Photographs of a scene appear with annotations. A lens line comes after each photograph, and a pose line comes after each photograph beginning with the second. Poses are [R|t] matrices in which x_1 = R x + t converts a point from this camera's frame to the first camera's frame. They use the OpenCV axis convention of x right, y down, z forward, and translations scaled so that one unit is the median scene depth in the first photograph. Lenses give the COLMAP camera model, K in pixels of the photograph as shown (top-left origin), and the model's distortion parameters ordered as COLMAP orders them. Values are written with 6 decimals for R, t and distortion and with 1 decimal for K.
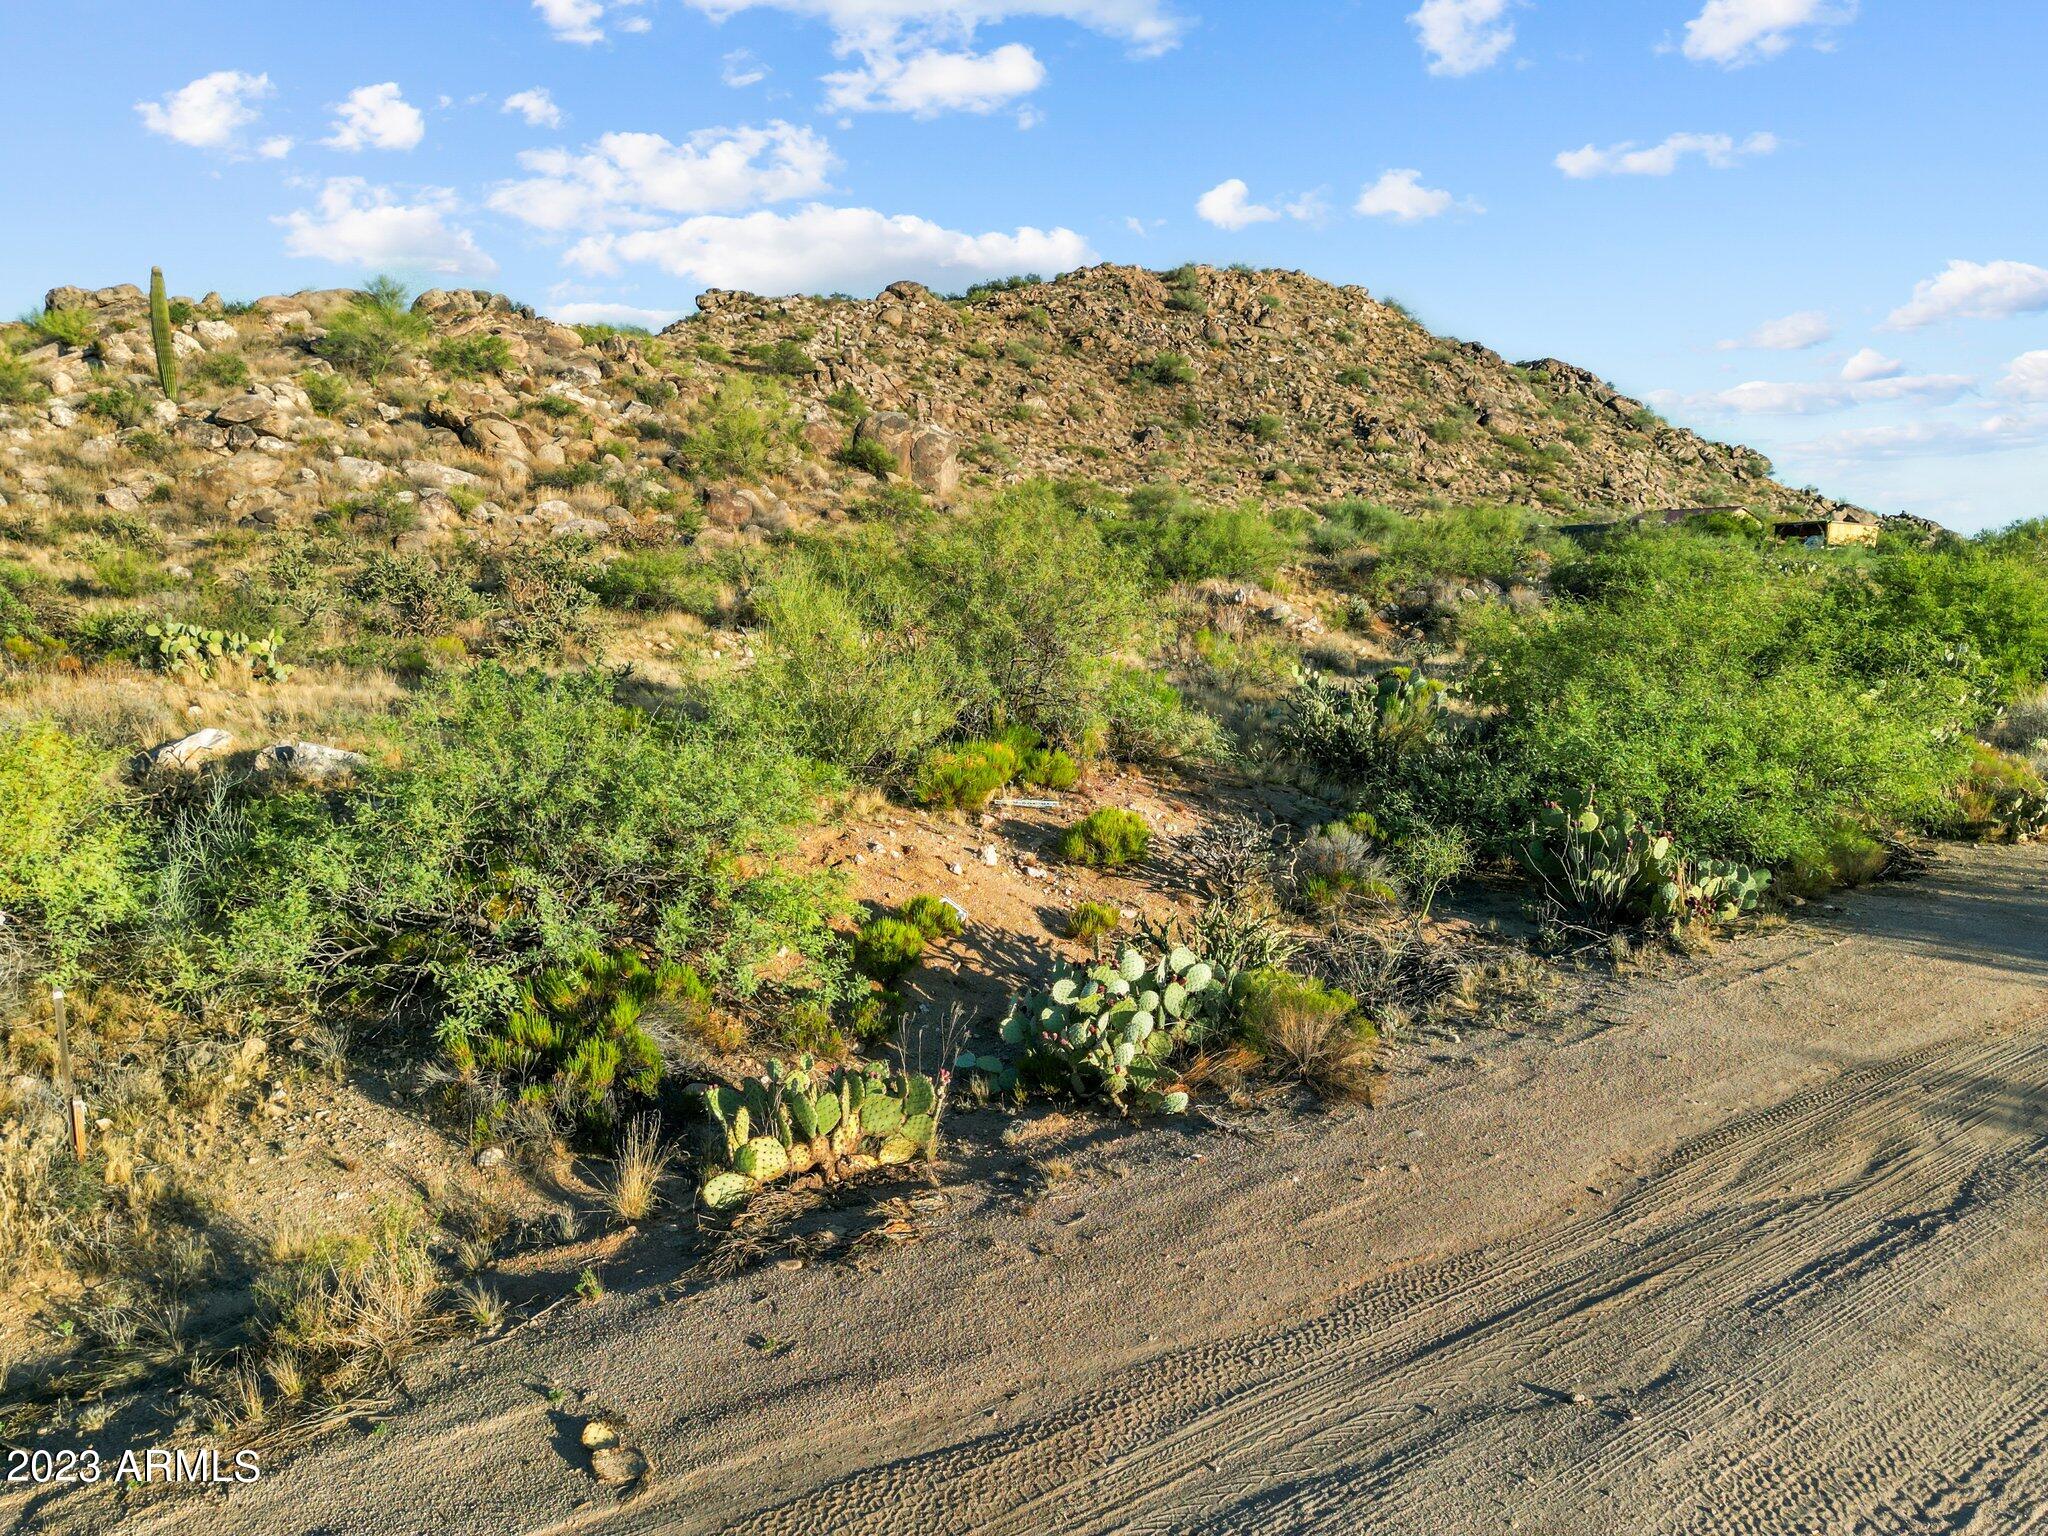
lens RADIAL K [[1415.5, 0, 1023.0], [0, 1415.5, 823.1], [0, 0, 1]] dist [0.079958, -0.097439]
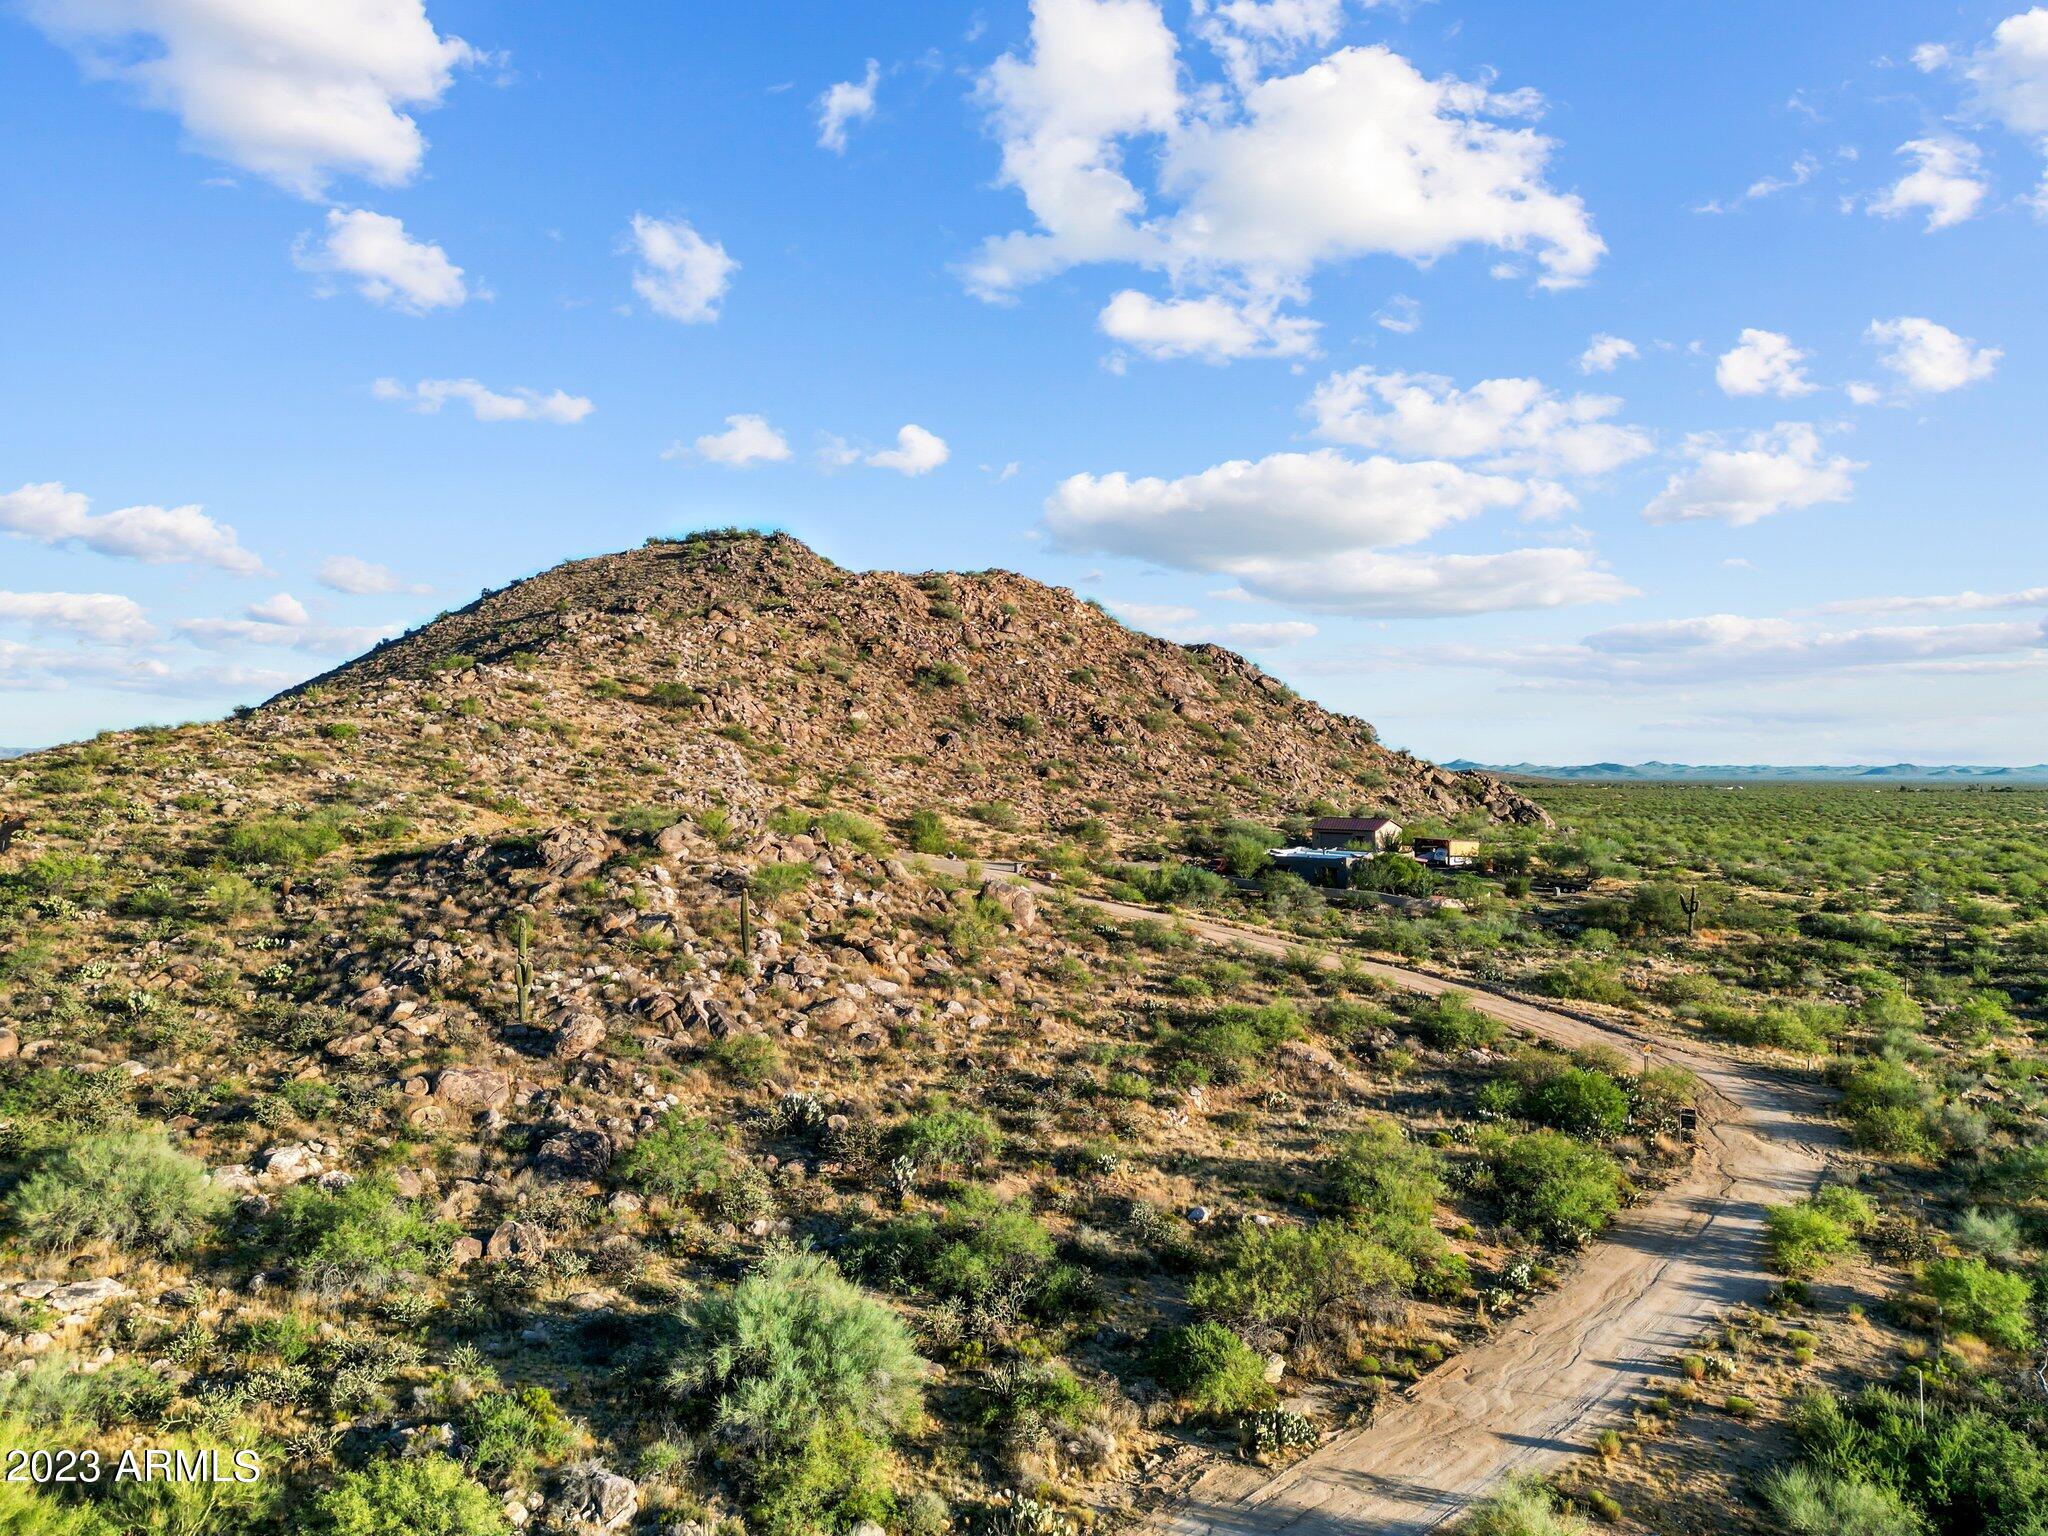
lens RADIAL K [[1415.5, 0, 1023.0], [0, 1415.5, 823.1], [0, 0, 1]] dist [0.079958, -0.097439]
pose [[0.968639, -0.011912, 0.248186, -0.137035], [0.040256, 0.993177, -0.109446, -0.049160], [-0.245188, 0.116004, 0.962510, -0.188232]]
